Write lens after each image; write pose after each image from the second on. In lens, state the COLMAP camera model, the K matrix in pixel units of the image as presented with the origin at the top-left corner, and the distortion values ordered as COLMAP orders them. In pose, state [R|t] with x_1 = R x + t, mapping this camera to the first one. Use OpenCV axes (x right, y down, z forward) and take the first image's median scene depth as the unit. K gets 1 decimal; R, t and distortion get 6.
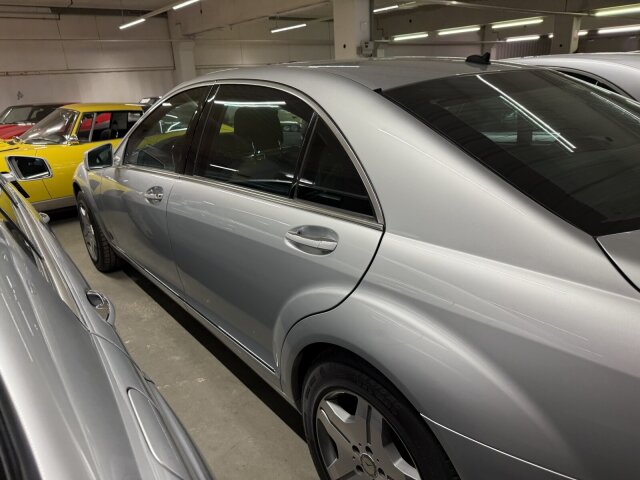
lens RADIAL K [[448.2, 0, 320.5], [0, 448.2, 239.0], [0, 0, 1]] dist [0.049195, -0.059233]
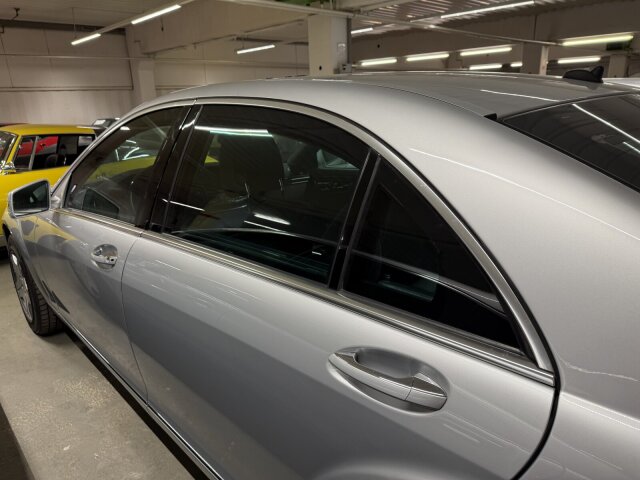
lens RADIAL K [[447.7, 0, 318.3], [0, 447.7, 242.9], [0, 0, 1]] dist [0.004104, 0.003284]
pose [[0.996572, -0.007633, 0.082381, -0.042429], [0.010755, 0.999238, -0.037514, -0.041269], [-0.082032, 0.038272, 0.995895, 0.124656]]
